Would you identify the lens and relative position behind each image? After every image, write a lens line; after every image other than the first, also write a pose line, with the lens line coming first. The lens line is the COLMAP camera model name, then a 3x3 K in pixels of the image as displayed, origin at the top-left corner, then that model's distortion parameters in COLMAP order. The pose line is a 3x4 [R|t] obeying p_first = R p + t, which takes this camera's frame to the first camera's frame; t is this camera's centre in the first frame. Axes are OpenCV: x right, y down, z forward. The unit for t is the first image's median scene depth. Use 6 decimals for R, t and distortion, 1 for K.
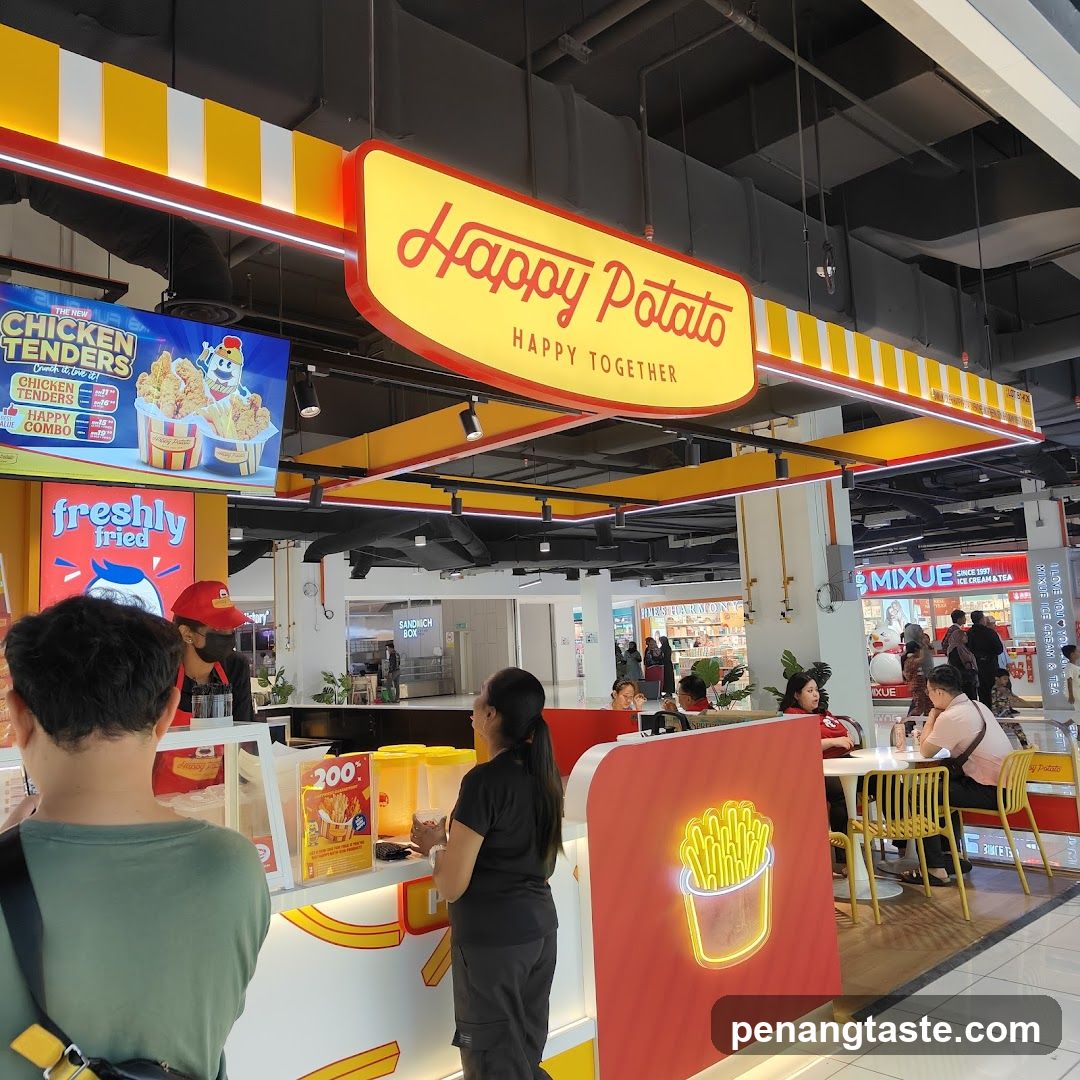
lens RADIAL K [[949.3, 0, 528.6], [0, 949.3, 532.7], [0, 0, 1]] dist [0.010702, -0.005396]
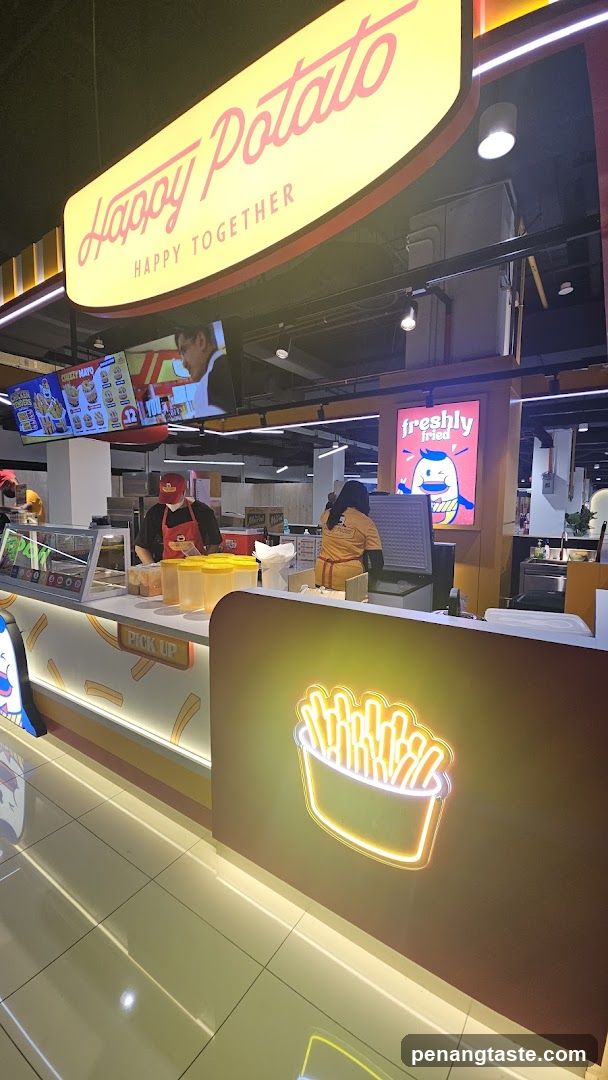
lens RADIAL K [[438.3, 0, 321.3], [0, 438.3, 541.7], [0, 0, 1]] dist [-0.003042, -0.000407]
pose [[0.236092, 0.131188, -0.962835, 0.592153], [0.096891, 0.982729, 0.157656, 0.083644], [0.966888, -0.130511, 0.219303, 0.919826]]
